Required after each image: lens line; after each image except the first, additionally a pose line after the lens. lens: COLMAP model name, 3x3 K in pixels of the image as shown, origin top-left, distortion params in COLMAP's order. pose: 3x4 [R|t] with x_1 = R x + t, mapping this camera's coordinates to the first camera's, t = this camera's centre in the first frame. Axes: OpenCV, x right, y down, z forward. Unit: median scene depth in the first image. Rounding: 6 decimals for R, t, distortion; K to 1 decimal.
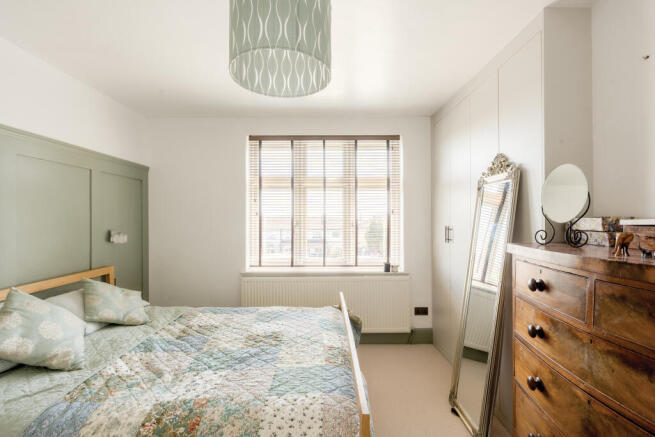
lens RADIAL K [[302.4, 0, 327.5], [0, 302.4, 218.5], [0, 0, 1]] dist [-0.001046, 0.000396]
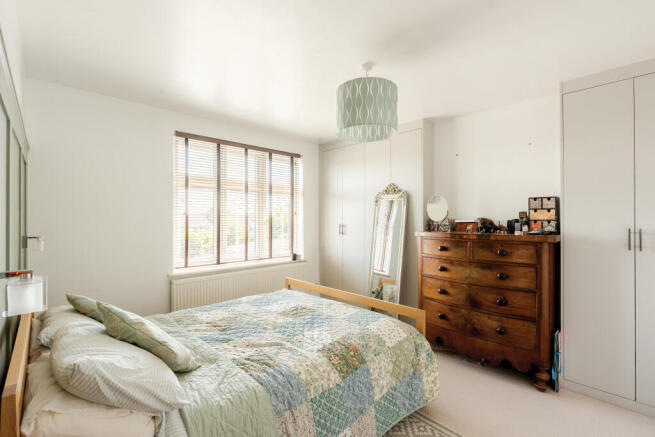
lens RADIAL K [[302.4, 0, 327.5], [0, 302.4, 218.5], [0, 0, 1]] dist [-0.001046, 0.000396]
pose [[0.712314, 0.003476, 0.701852, -0.693749], [-0.003823, 0.999992, -0.001072, 0.000147], [-0.701850, -0.001920, 0.712322, -0.012432]]
